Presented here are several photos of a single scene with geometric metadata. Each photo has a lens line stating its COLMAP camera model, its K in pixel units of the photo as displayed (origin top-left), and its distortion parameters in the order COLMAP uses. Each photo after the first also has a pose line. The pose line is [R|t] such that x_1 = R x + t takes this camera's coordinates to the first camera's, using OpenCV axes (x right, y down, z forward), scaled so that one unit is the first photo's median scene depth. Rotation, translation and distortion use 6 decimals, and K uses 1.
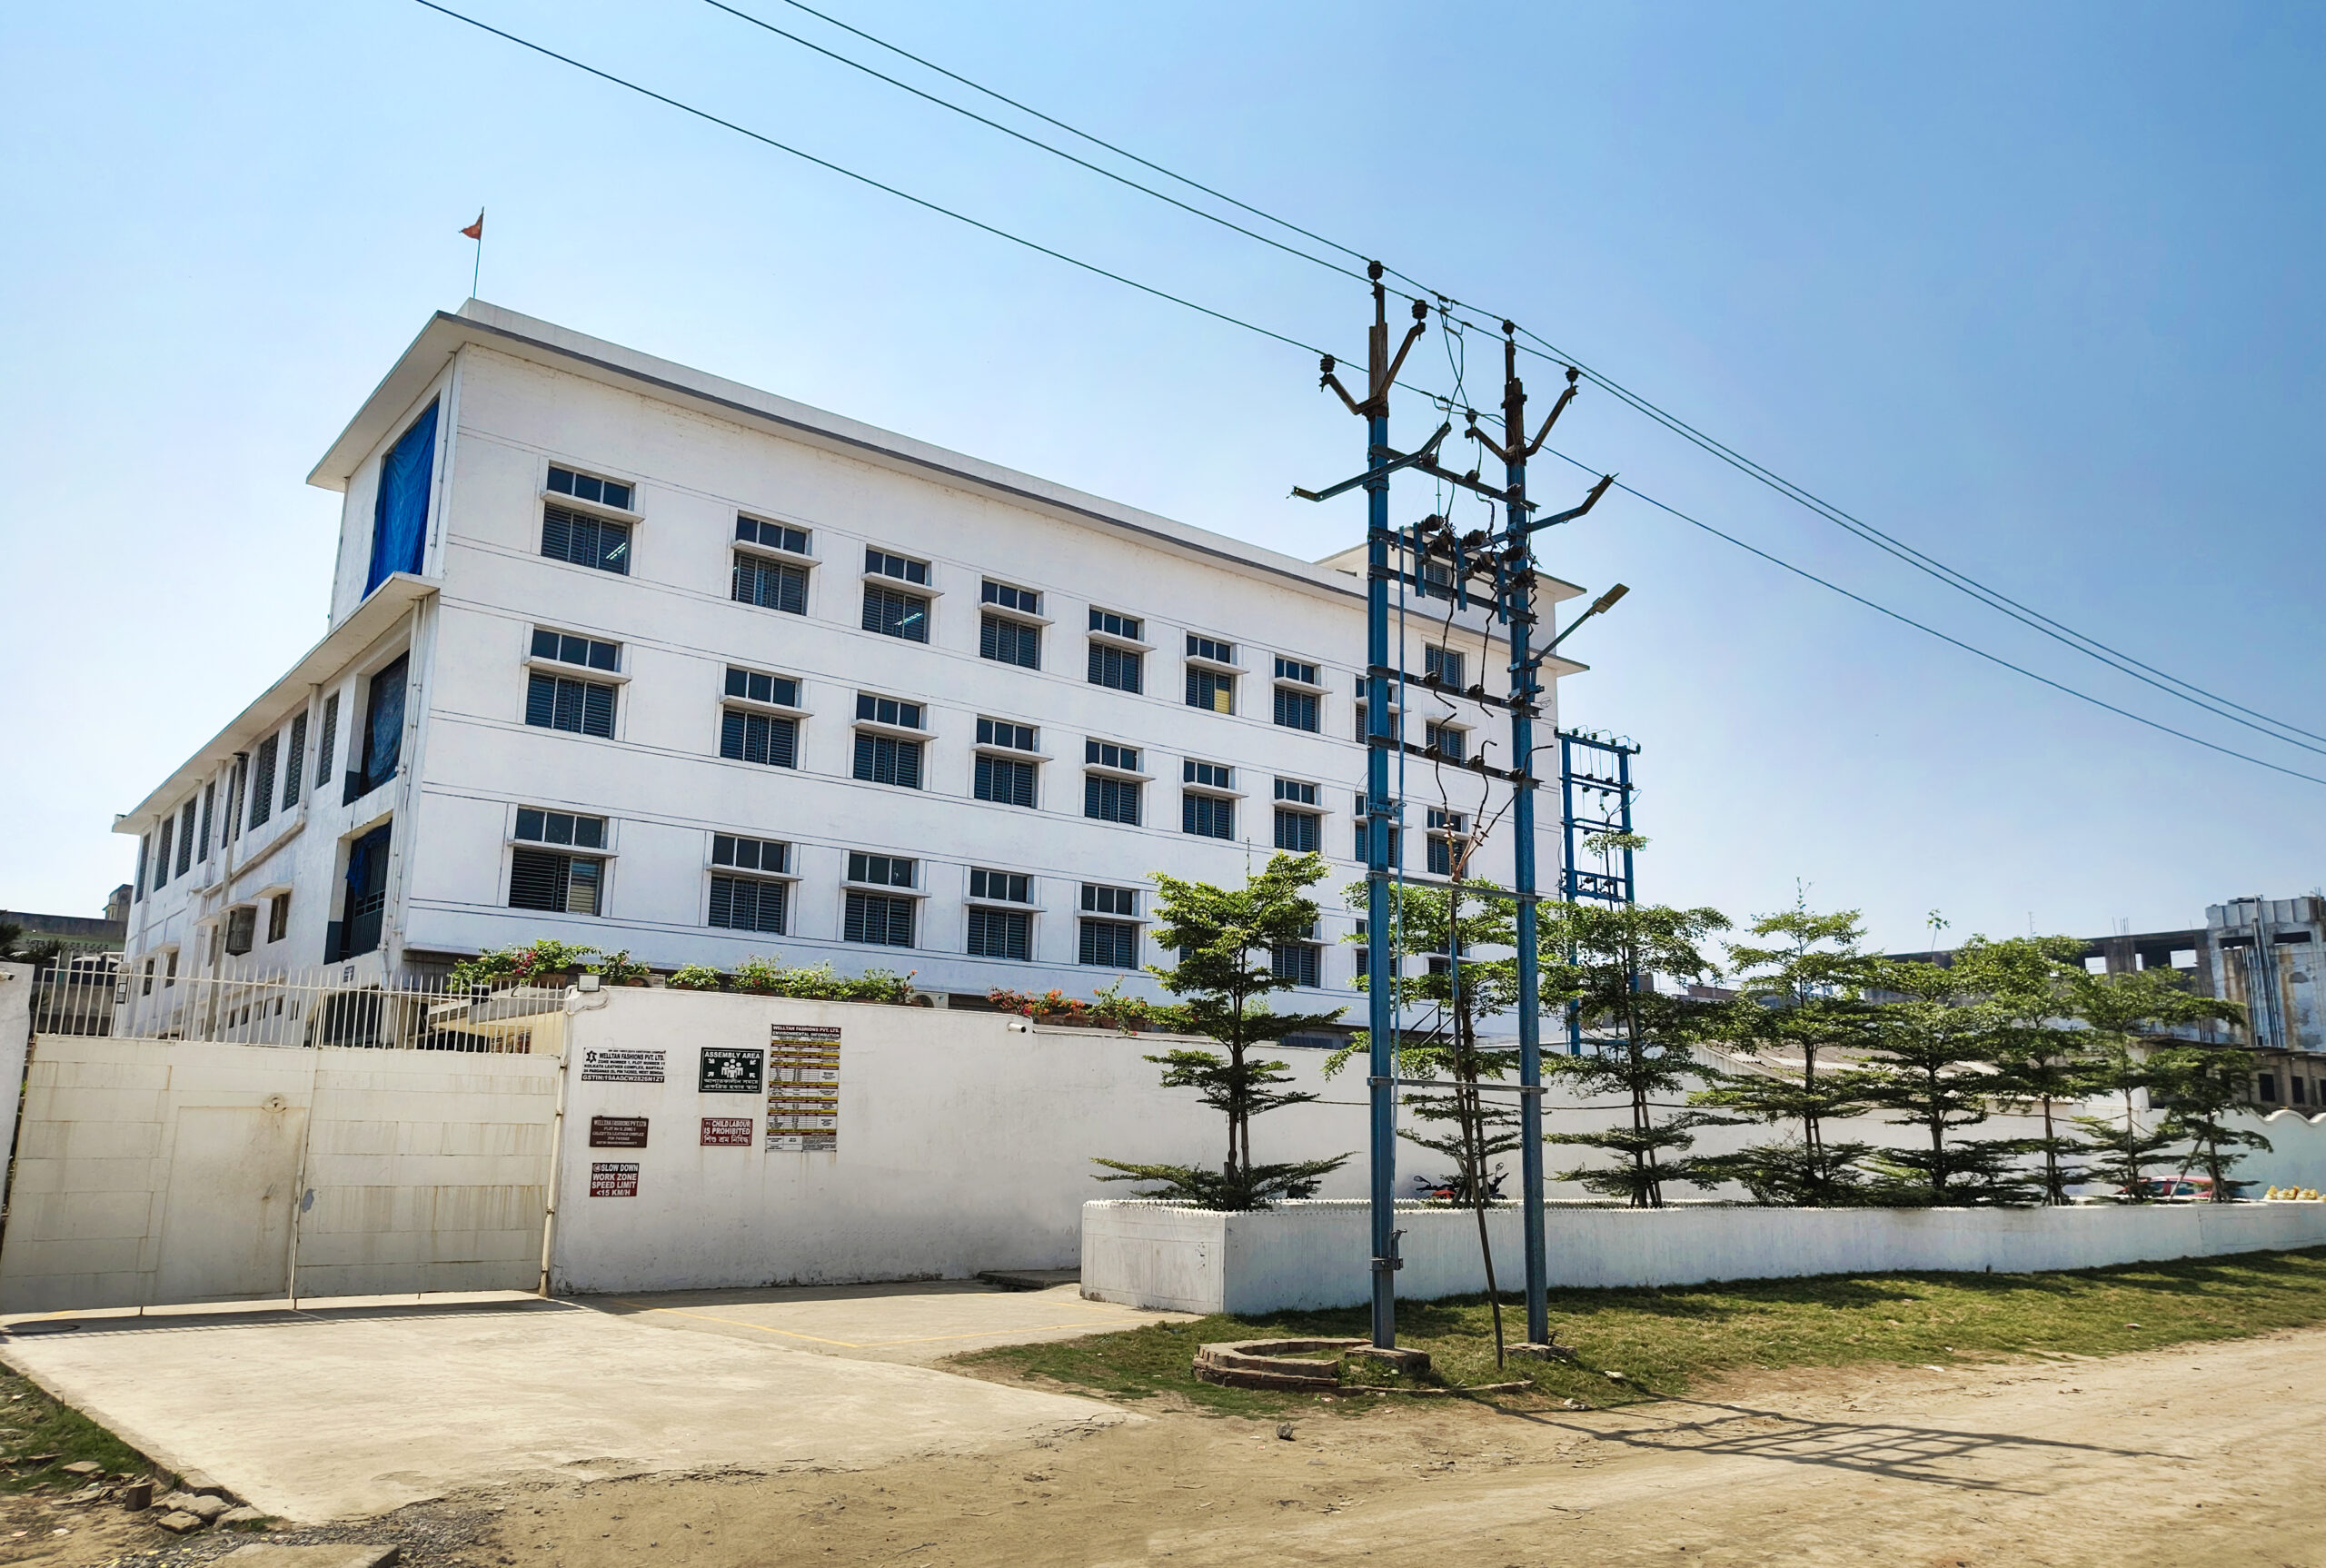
lens RADIAL K [[1729.2, 0, 1178.0], [0, 1729.2, 833.3], [0, 0, 1]] dist [0.001083, 0.001944]
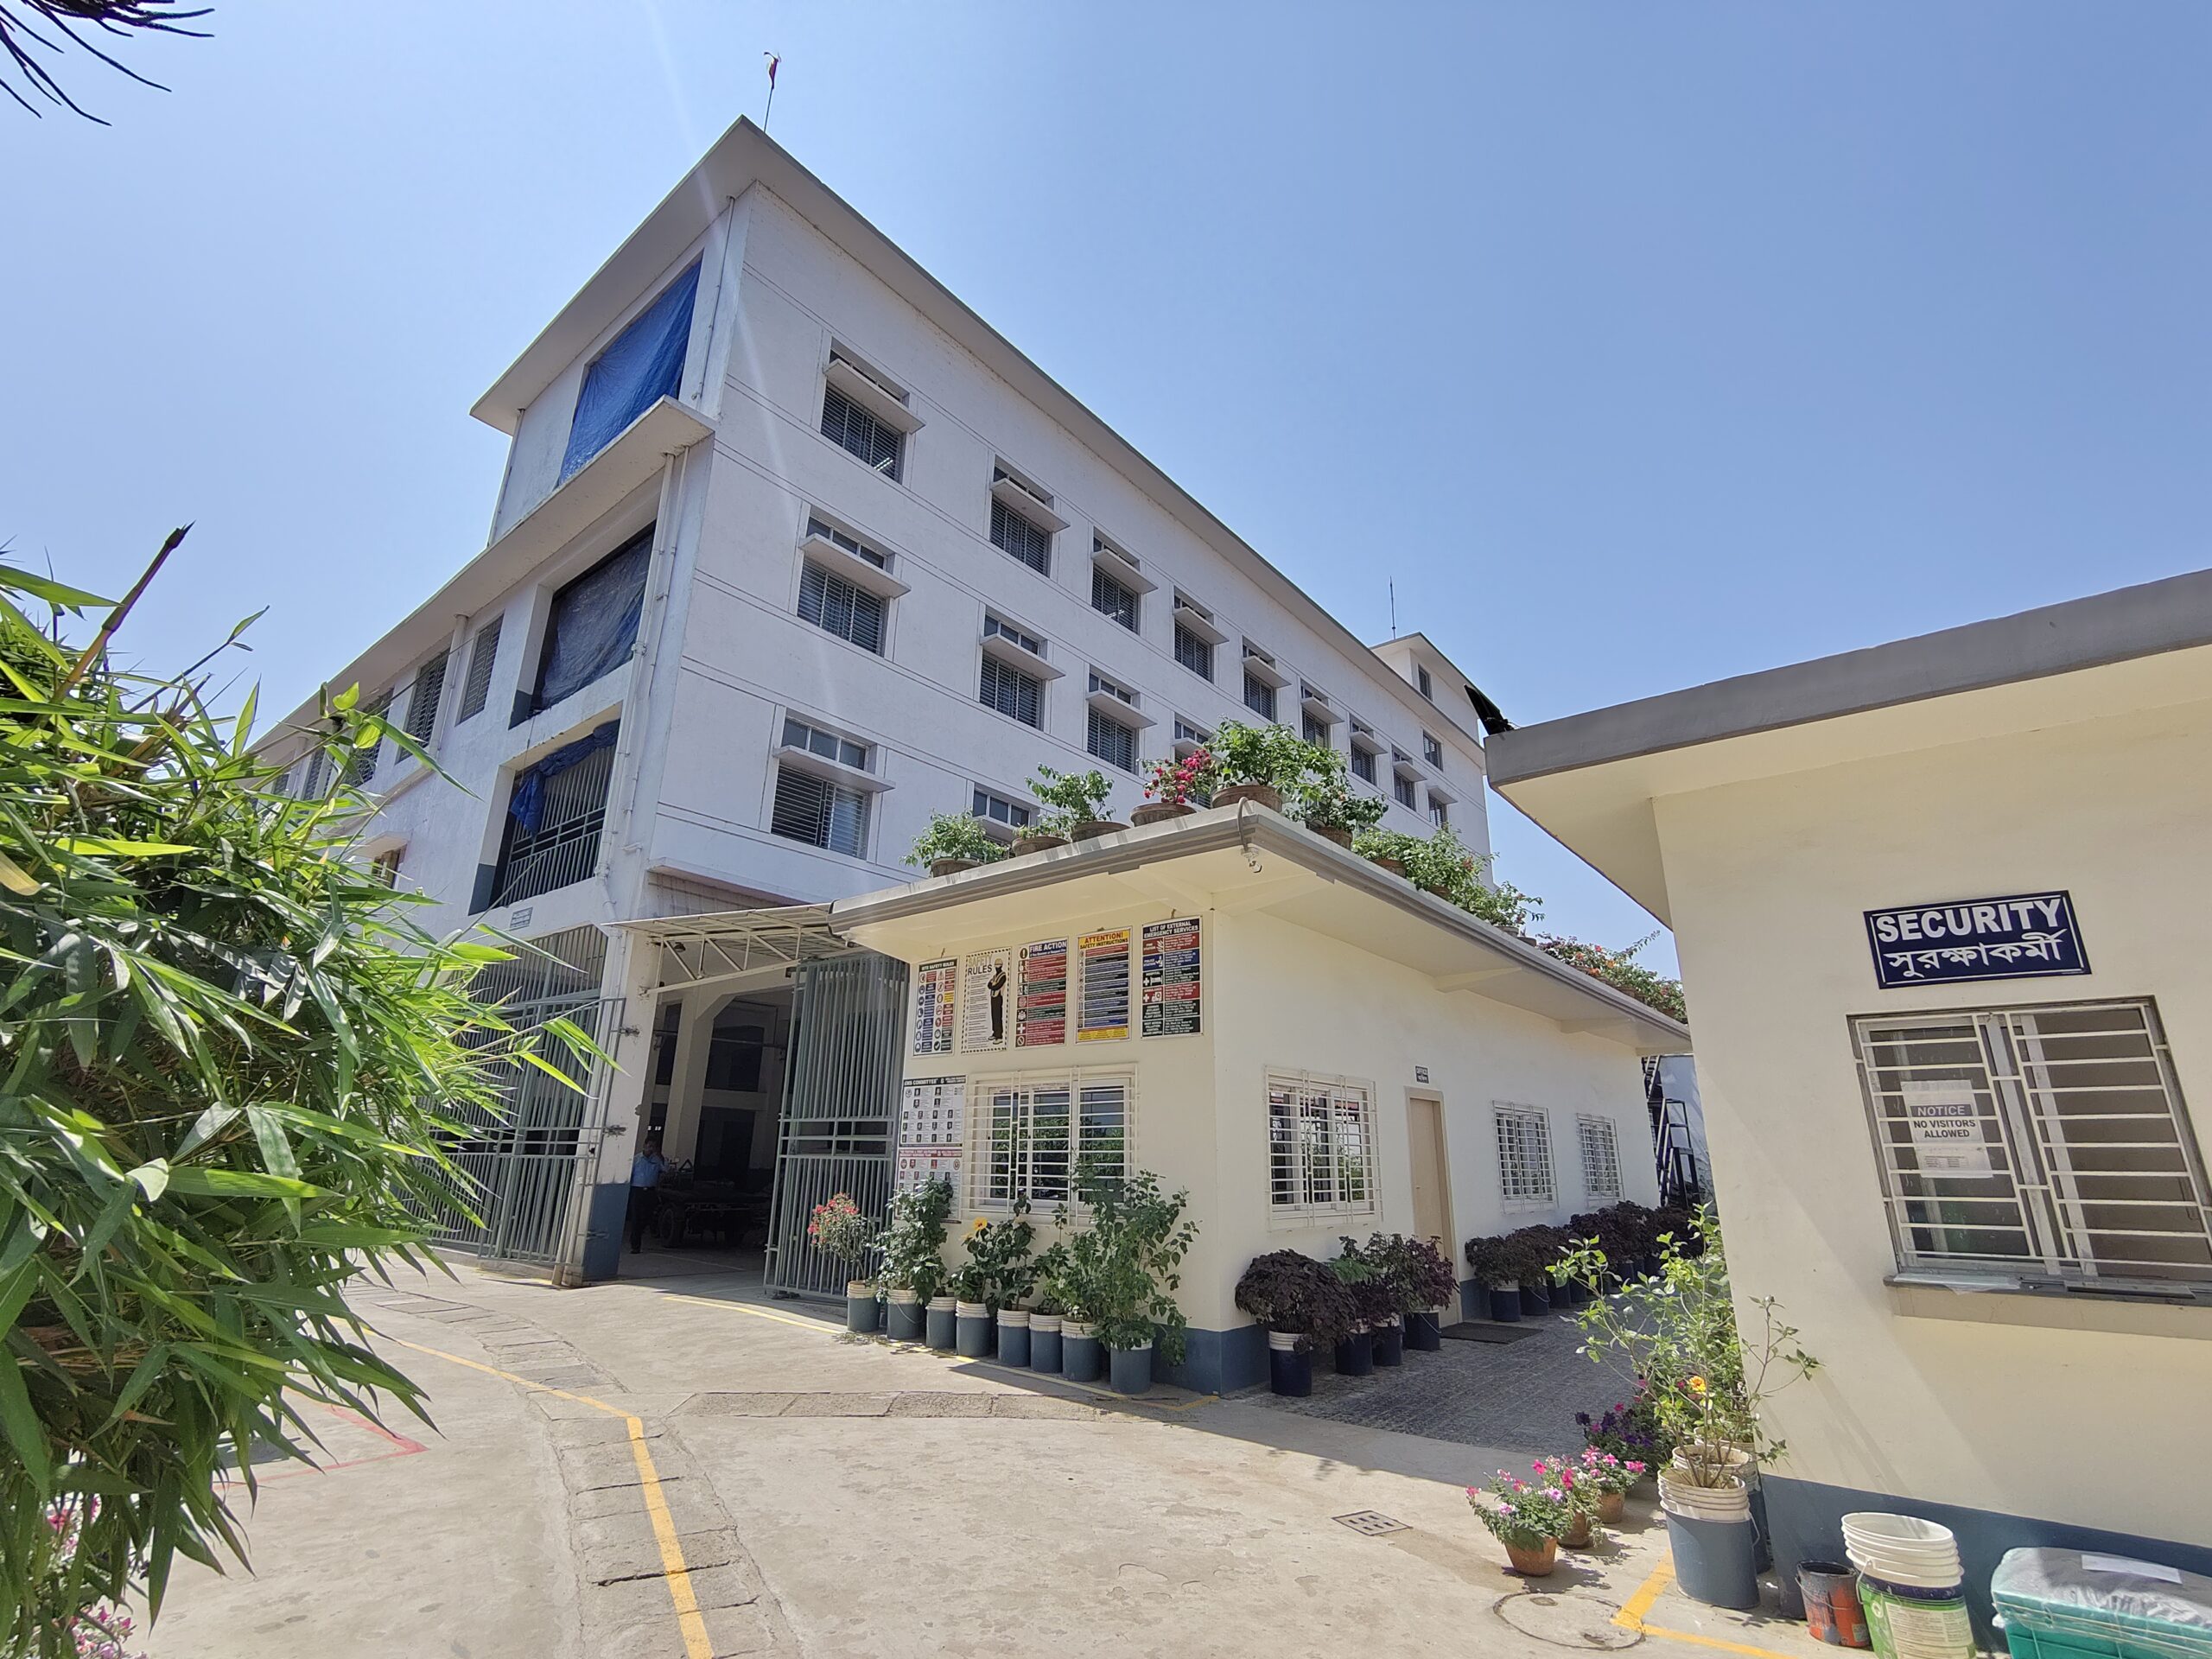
lens RADIAL K [[1029.0, 0, 1110.3], [0, 1029.0, 833.6], [0, 0, 1]] dist [-0.000957, 0.001470]
pose [[0.977009, 0.060503, 0.204433, -0.412946], [-0.036755, 0.992330, -0.118028, 0.115731], [-0.210006, 0.107800, 0.971739, 0.638481]]
